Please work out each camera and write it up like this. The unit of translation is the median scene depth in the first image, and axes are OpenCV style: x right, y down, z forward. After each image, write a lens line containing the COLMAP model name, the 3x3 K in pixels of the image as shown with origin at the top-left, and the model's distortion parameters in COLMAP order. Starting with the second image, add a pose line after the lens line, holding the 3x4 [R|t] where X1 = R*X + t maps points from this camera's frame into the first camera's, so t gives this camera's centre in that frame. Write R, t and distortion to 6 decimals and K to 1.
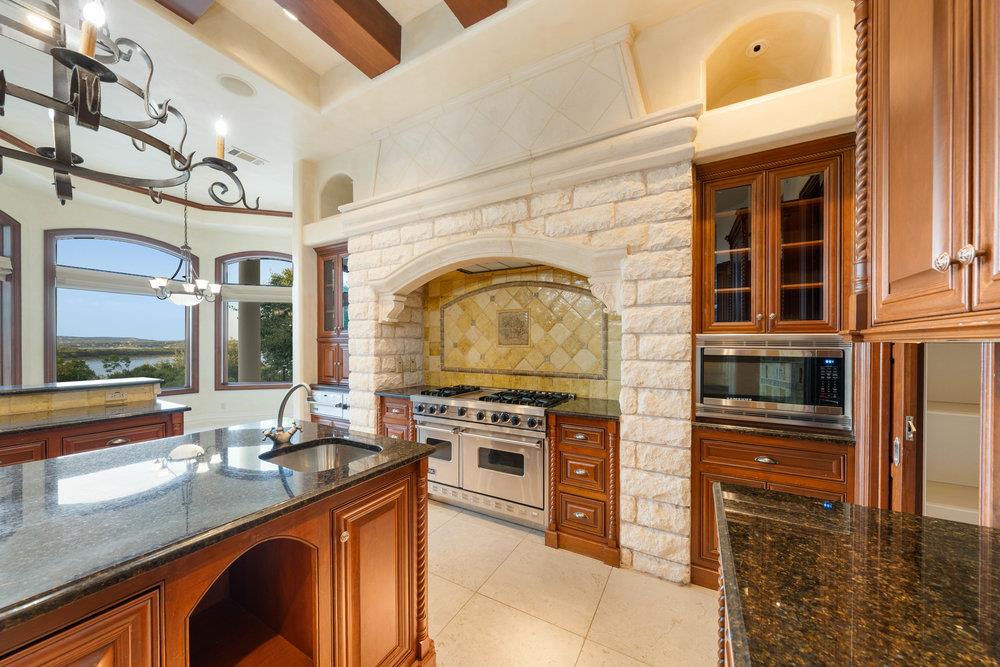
lens RADIAL K [[346.1, 0, 506.3], [0, 346.1, 343.0], [0, 0, 1]] dist [-0.004436, 0.000772]
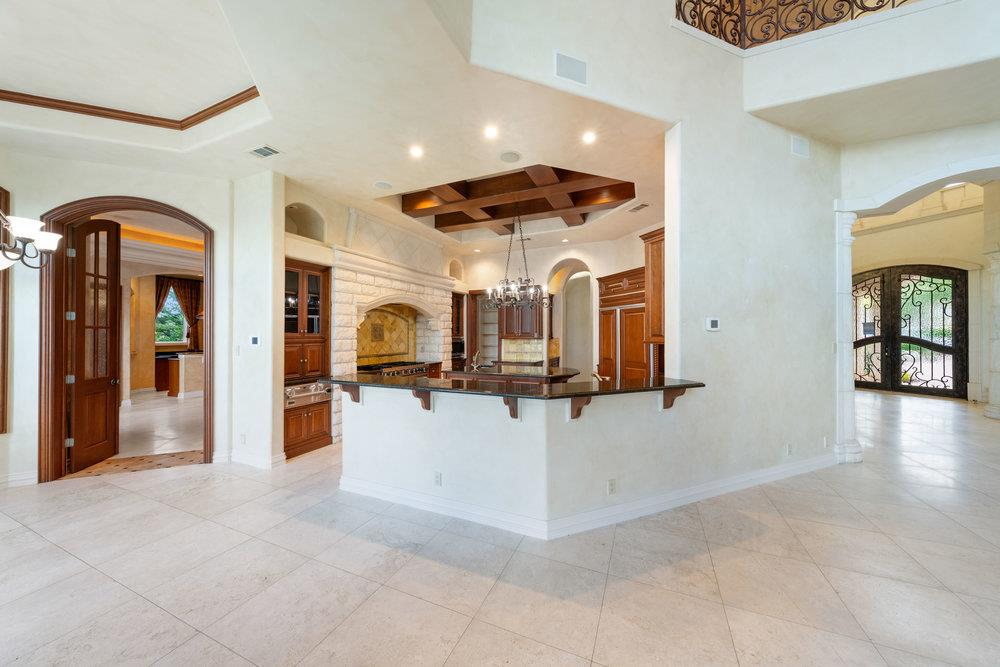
lens RADIAL K [[346.1, 0, 508.1], [0, 346.1, 326.5], [0, 0, 1]] dist [-0.004436, 0.000772]
pose [[-0.103159, 0.021046, 0.994442, -2.319560], [-0.001478, 0.999772, -0.021312, -0.044787], [-0.994664, -0.003669, -0.103104, 0.547531]]
